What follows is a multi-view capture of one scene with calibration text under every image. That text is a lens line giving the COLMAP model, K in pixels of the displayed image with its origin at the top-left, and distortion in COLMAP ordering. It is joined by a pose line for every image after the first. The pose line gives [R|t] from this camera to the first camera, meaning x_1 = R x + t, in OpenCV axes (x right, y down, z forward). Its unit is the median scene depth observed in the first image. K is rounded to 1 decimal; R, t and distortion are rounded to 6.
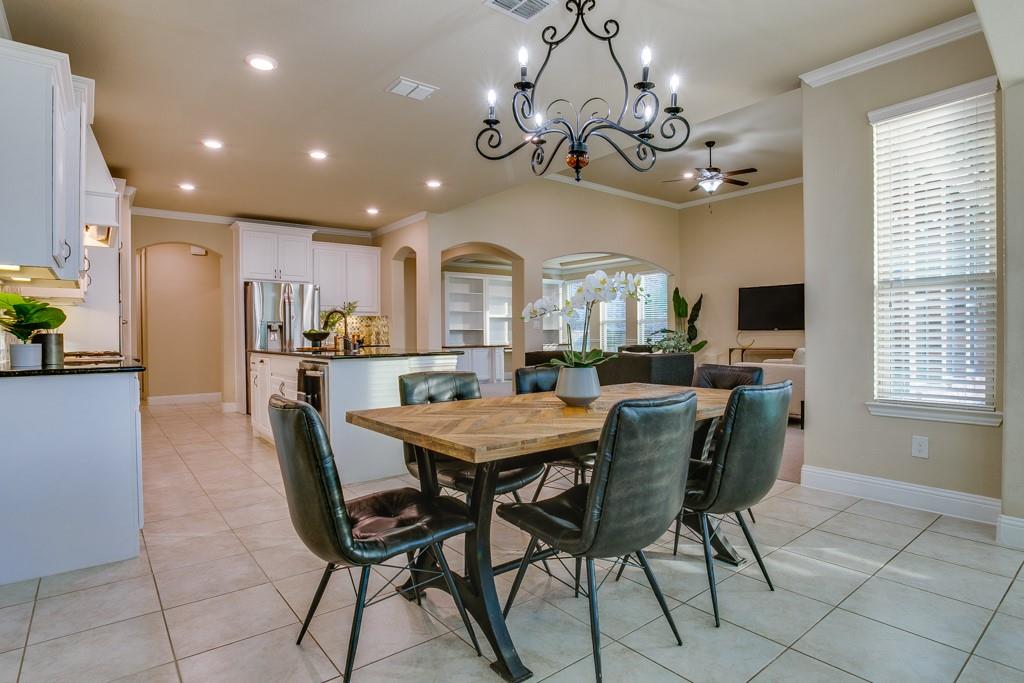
lens RADIAL K [[518.2, 0, 502.5], [0, 518.2, 338.8], [0, 0, 1]] dist [-0.053393, 0.016646]
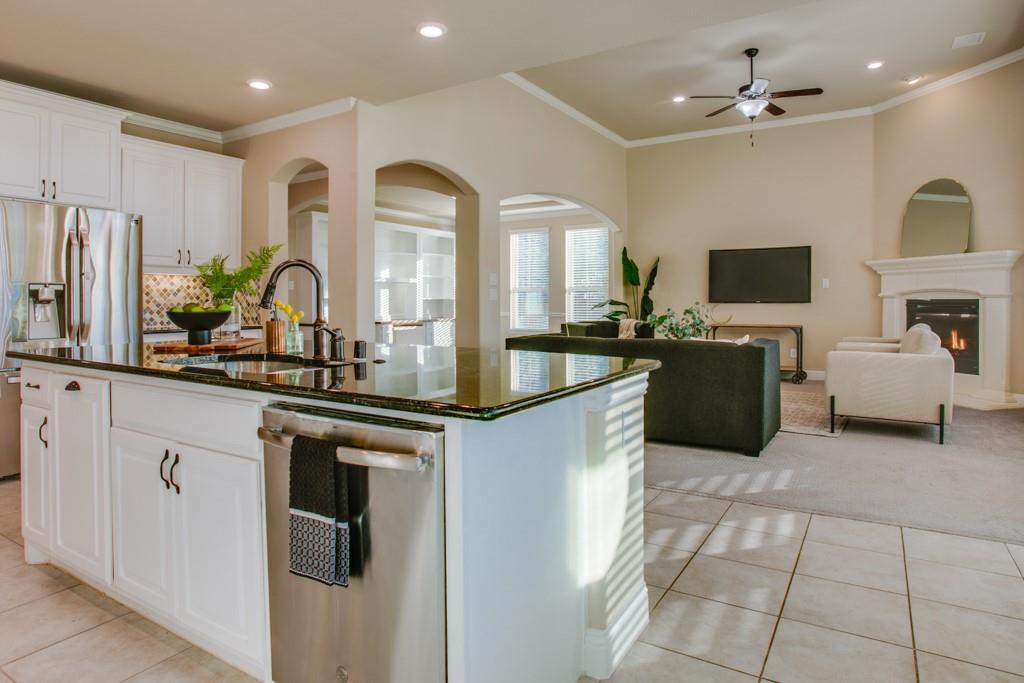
lens RADIAL K [[591.5, 0, 501.2], [0, 591.5, 300.7], [0, 0, 1]] dist [-0.033536, 0.008610]
pose [[0.943782, 0.007267, 0.330489, -0.208588], [-0.004193, 0.999941, -0.010011, -0.012705], [-0.330542, 0.008062, 0.943757, 0.320153]]
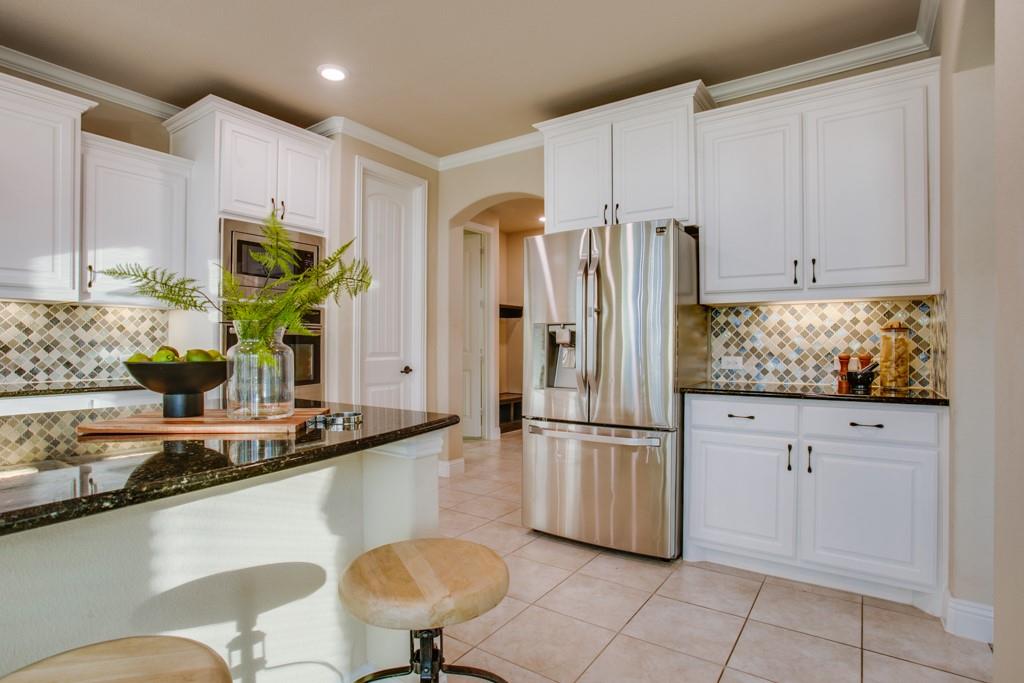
lens RADIAL K [[541.2, 0, 512.9], [0, 541.2, 343.0], [0, 0, 1]] dist [-0.053194, 0.027600]
pose [[0.287831, 0.009447, -0.957635, -0.020711], [-0.012405, 0.999904, 0.006136, -0.018845], [0.957601, 0.010113, 0.287921, 0.817795]]
